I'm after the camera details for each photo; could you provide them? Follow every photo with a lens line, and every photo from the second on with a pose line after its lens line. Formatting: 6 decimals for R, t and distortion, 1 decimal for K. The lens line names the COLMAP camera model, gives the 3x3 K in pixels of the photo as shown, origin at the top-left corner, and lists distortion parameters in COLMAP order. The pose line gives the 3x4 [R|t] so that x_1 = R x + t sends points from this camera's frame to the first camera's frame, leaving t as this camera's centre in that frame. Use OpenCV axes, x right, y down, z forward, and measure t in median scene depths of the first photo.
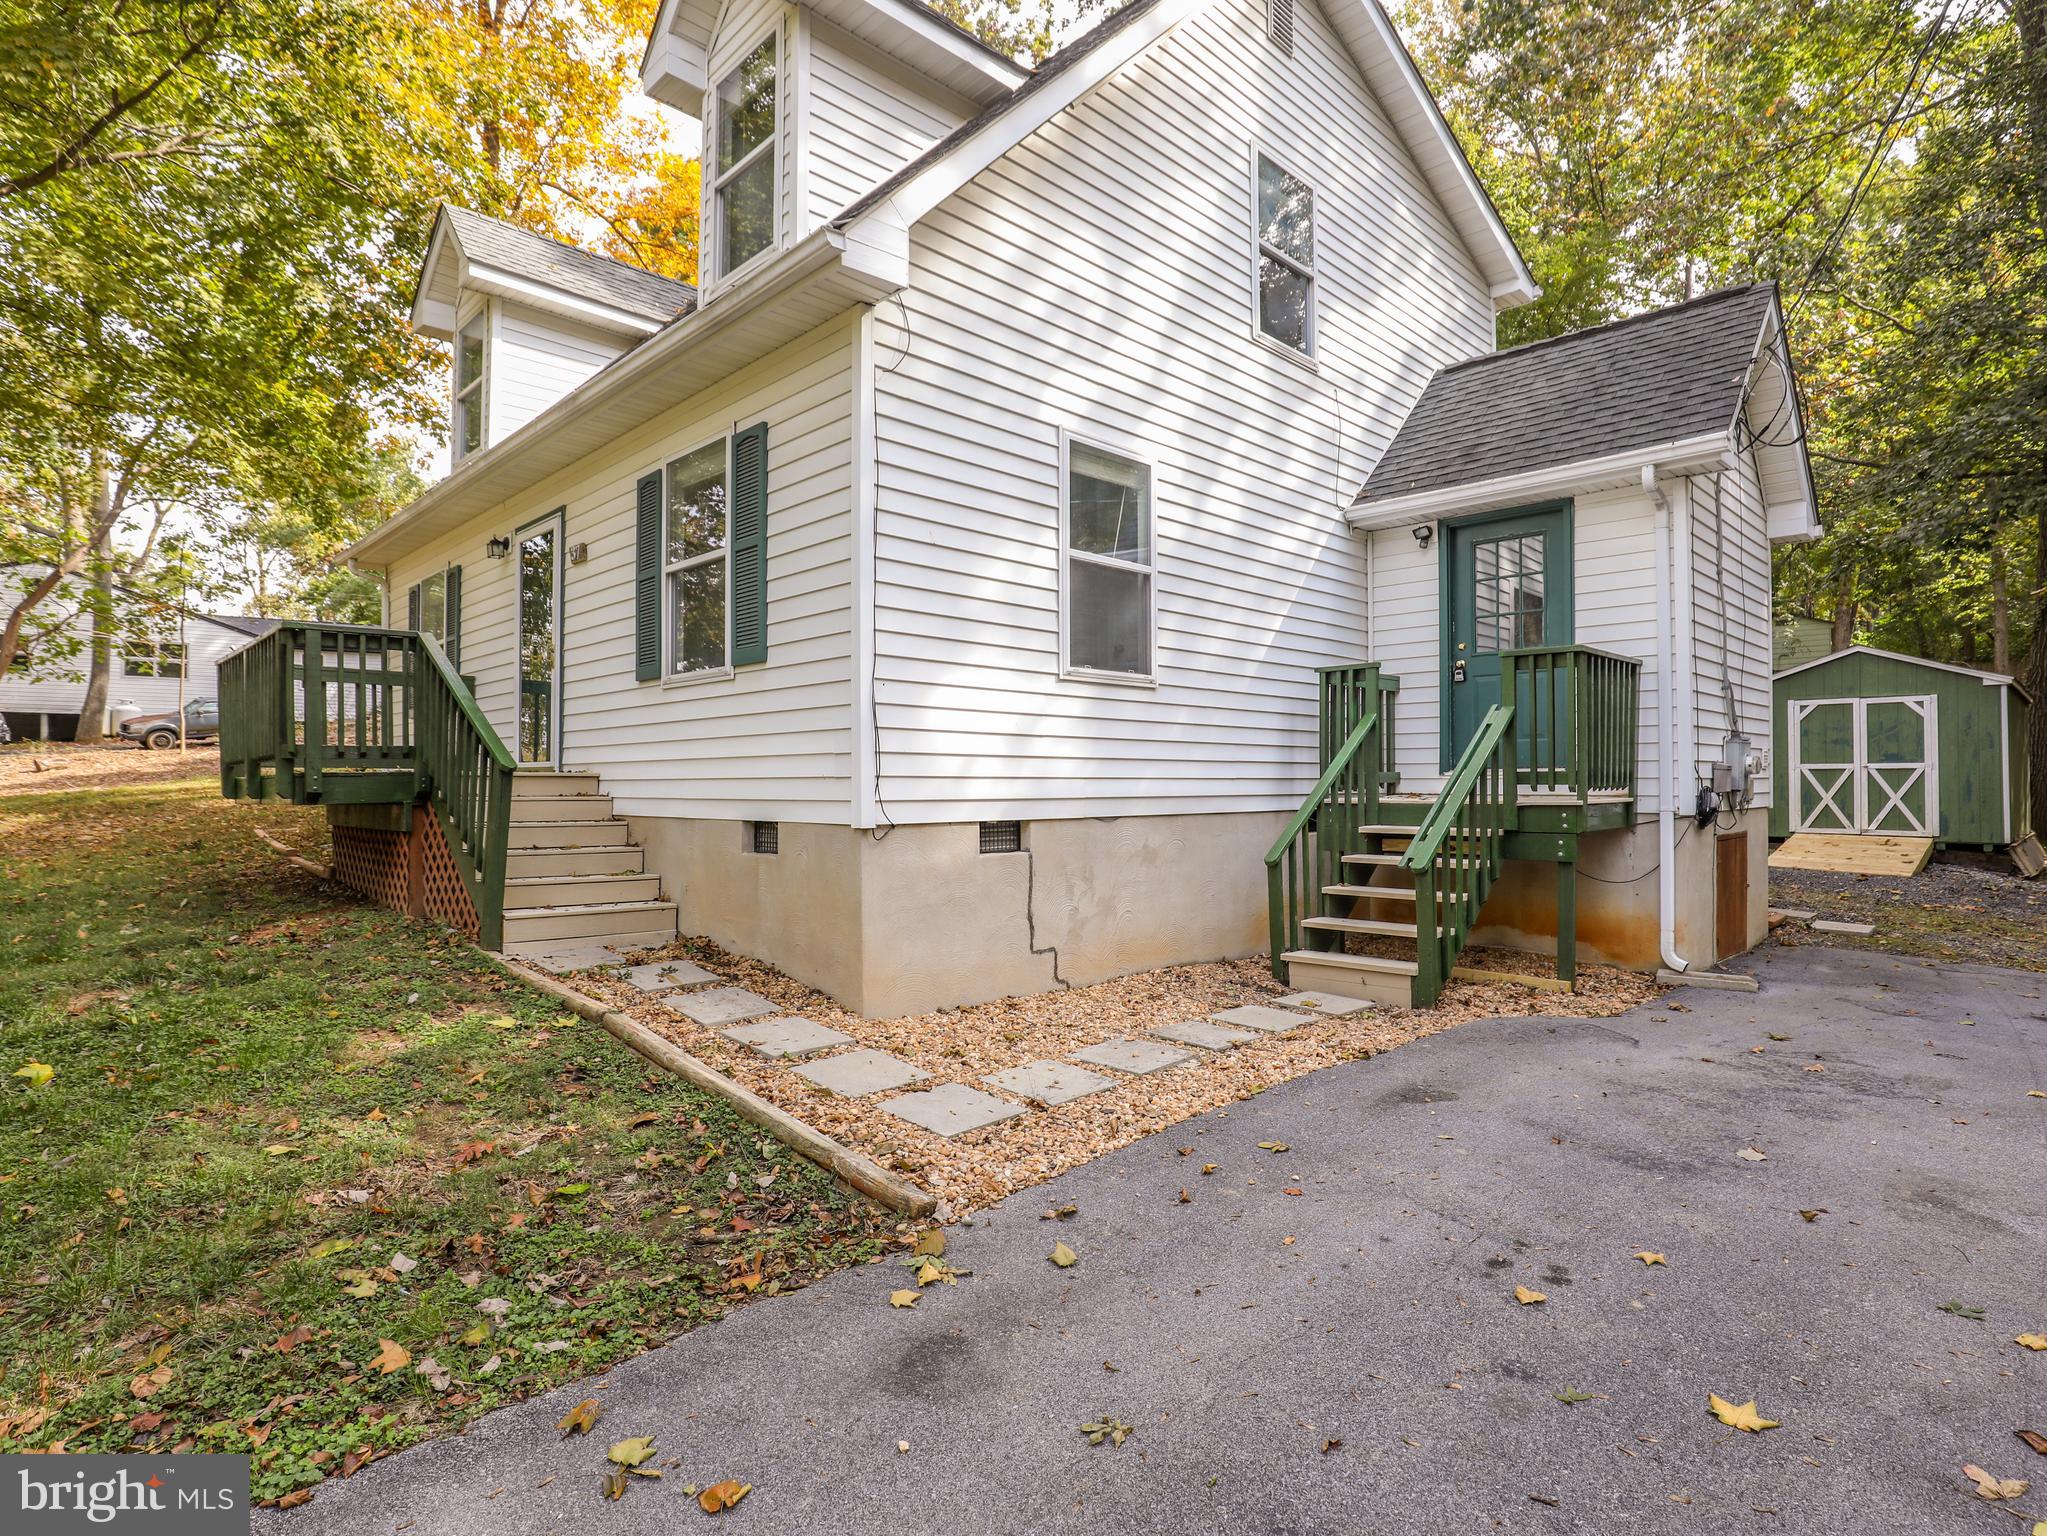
lens RADIAL K [[1087.5, 0, 990.5], [0, 1087.5, 792.2], [0, 0, 1]] dist [-0.033166, 0.006652]
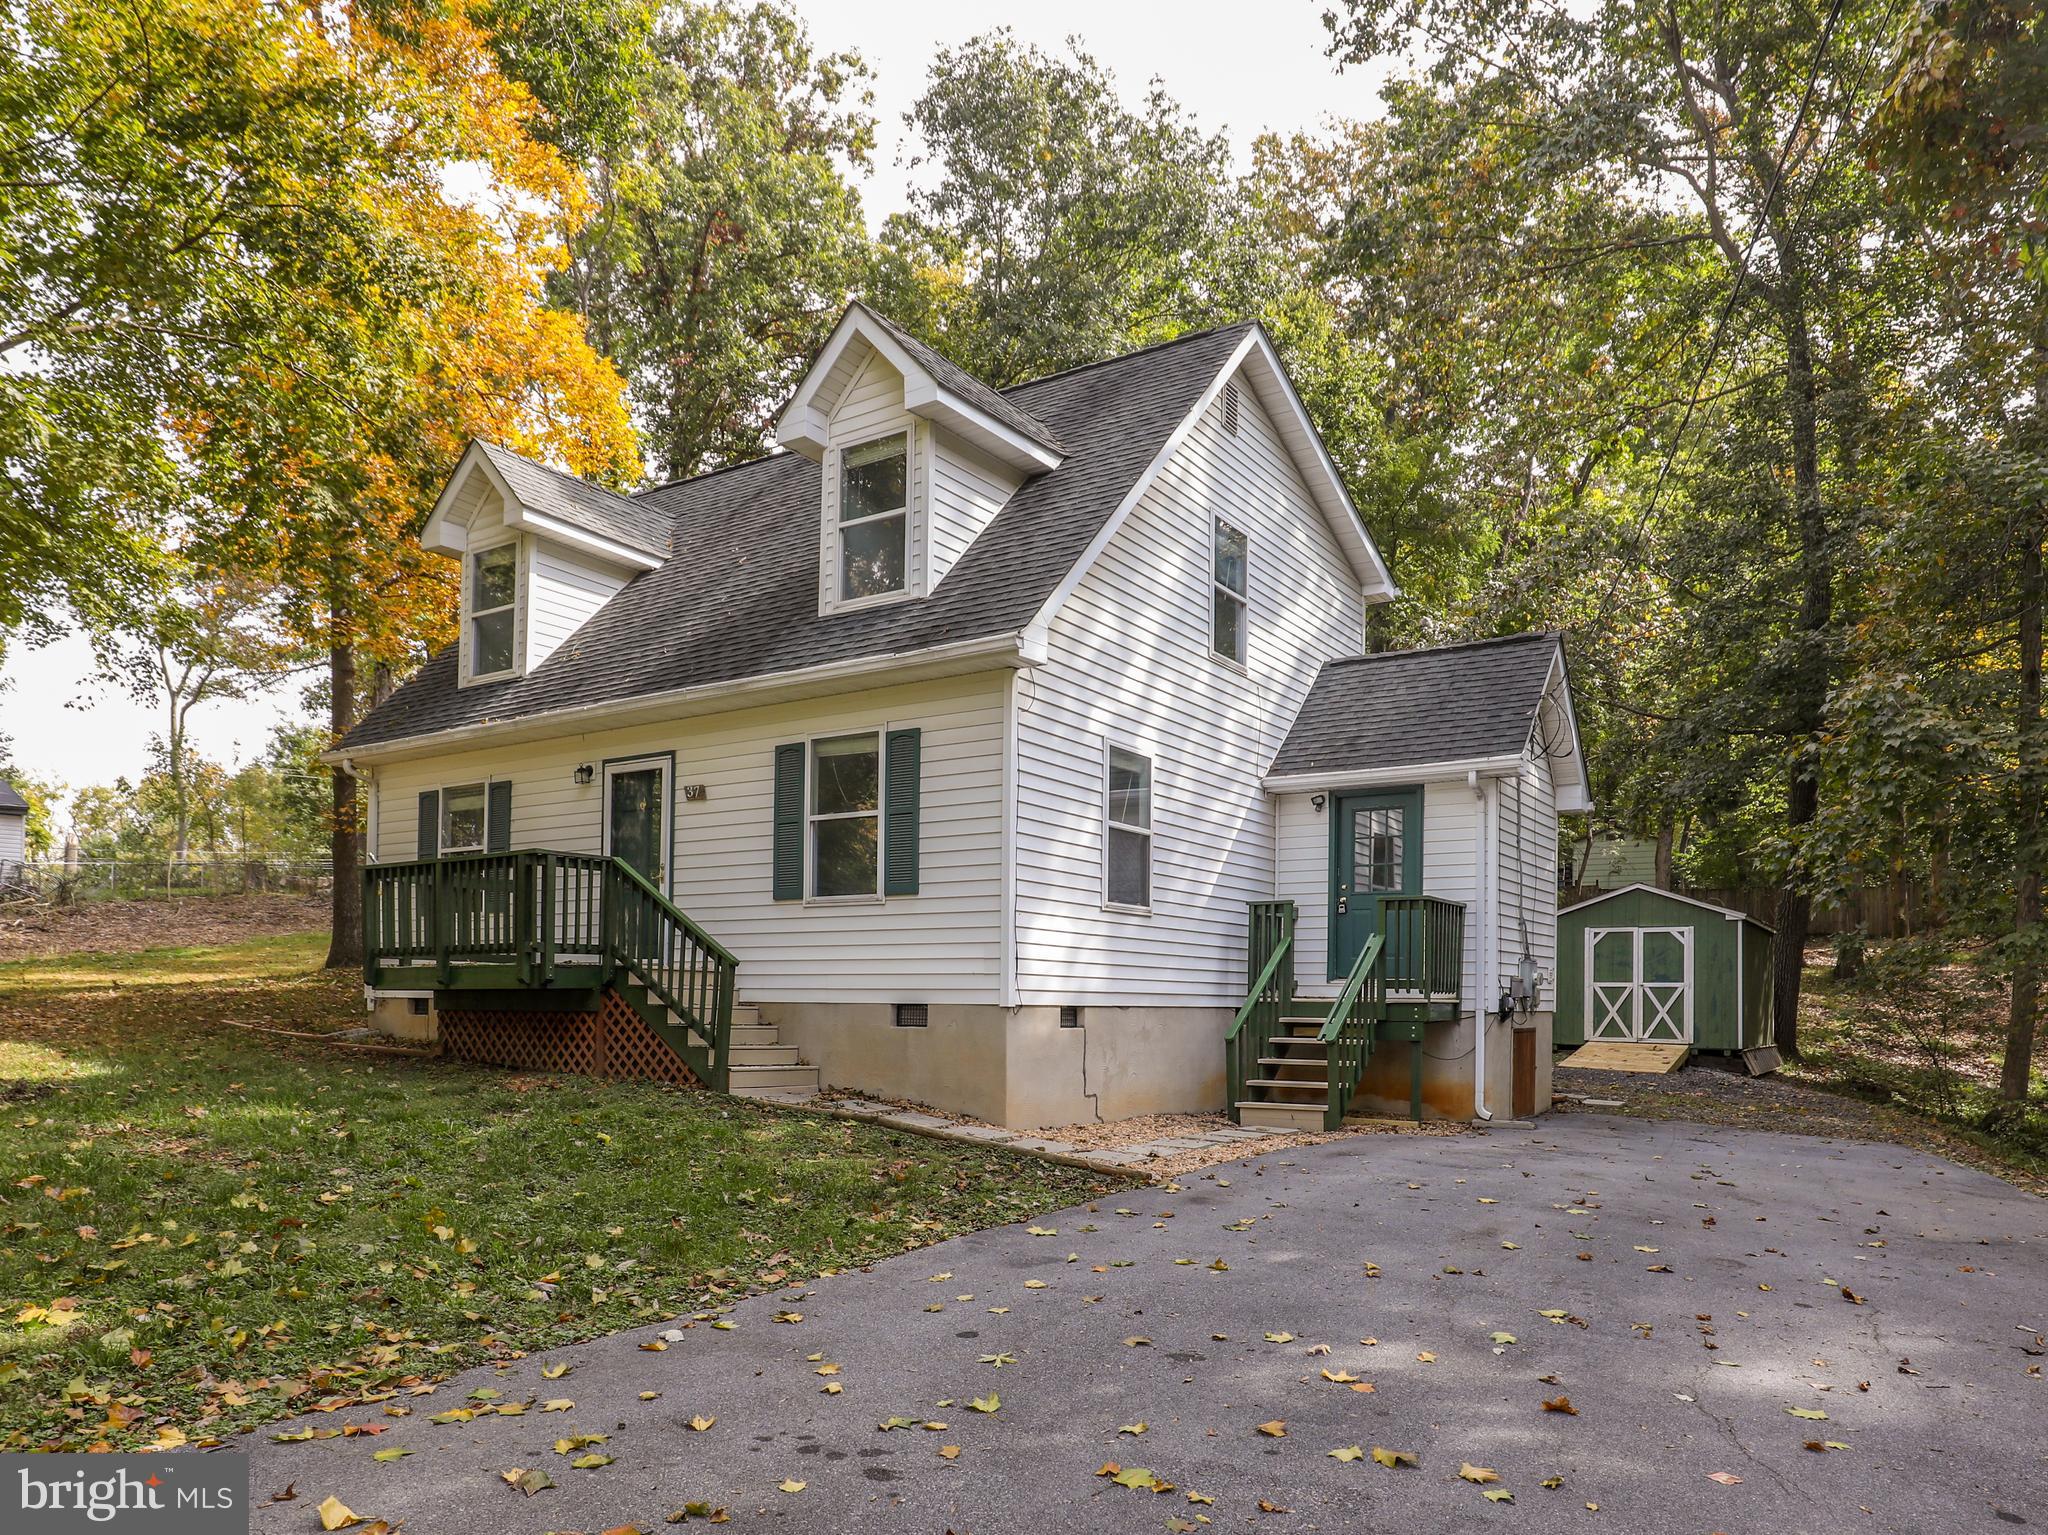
lens RADIAL K [[1427.3, 0, 1010.1], [0, 1427.3, 1028.4], [0, 0, 1]] dist [-0.023842, -0.001093]
pose [[0.973927, 0.009526, 0.226659, -0.378731], [-0.012103, 0.999877, 0.009984, 0.028595], [-0.226536, -0.012467, 0.973923, -0.650976]]
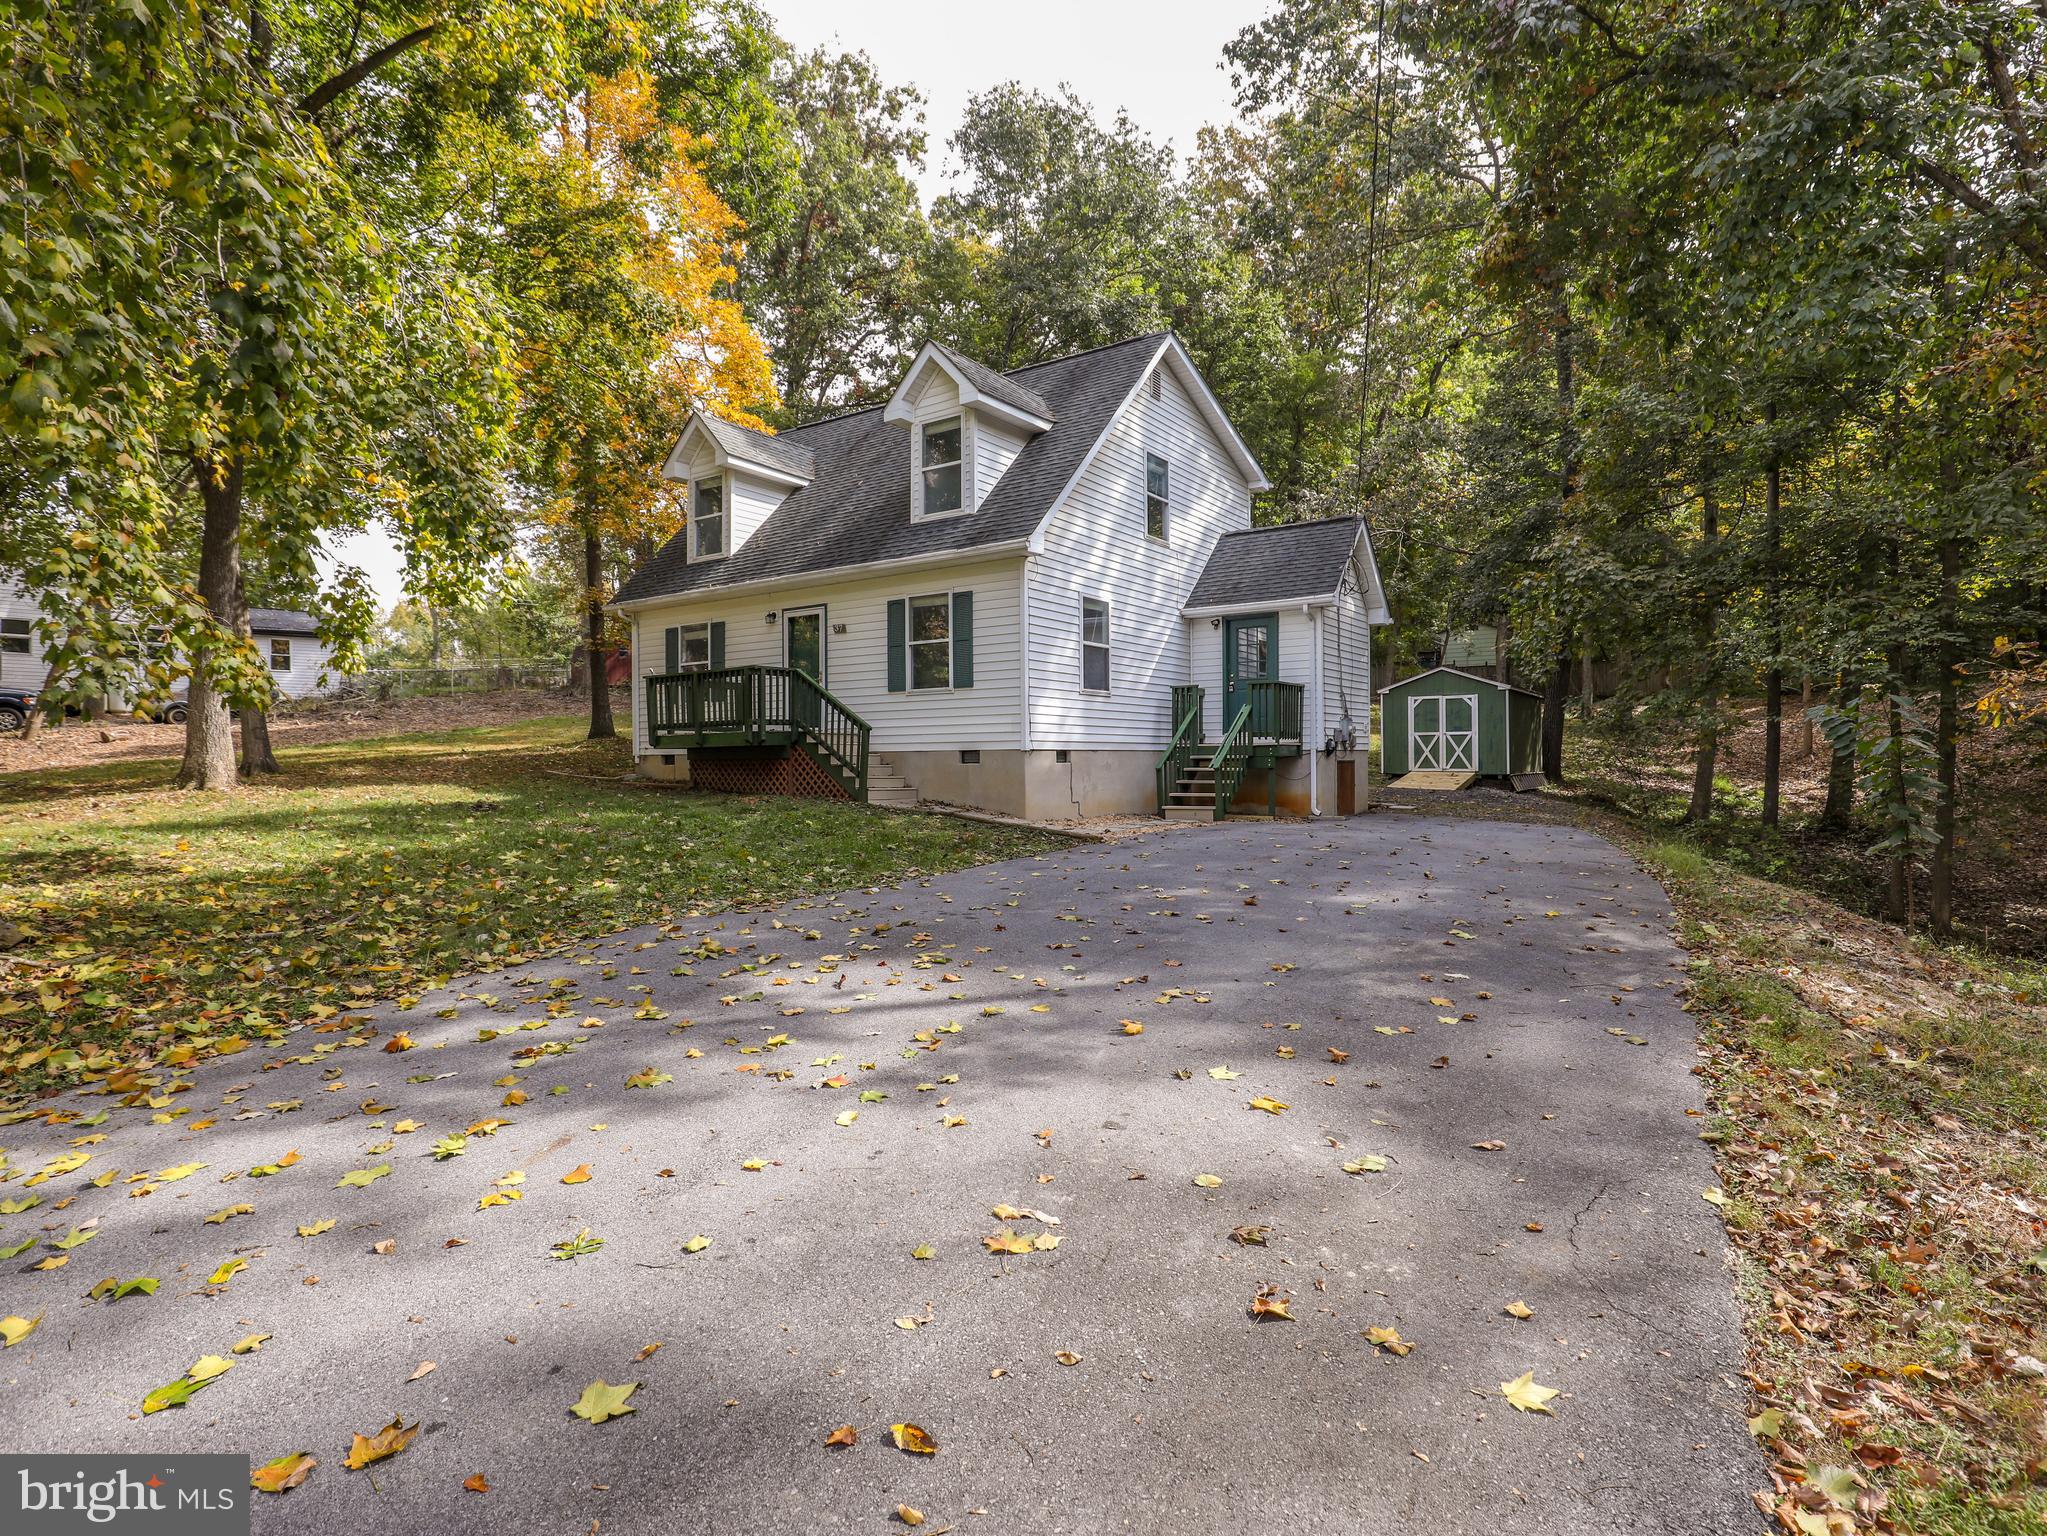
lens RADIAL K [[1087.5, 0, 1018.4], [0, 1087.5, 813.9], [0, 0, 1]] dist [-0.033166, 0.006652]
pose [[0.977493, -0.015230, 0.210415, -0.468443], [0.006430, 0.999078, 0.042446, 0.050213], [-0.210868, -0.040138, 0.976690, -1.101858]]
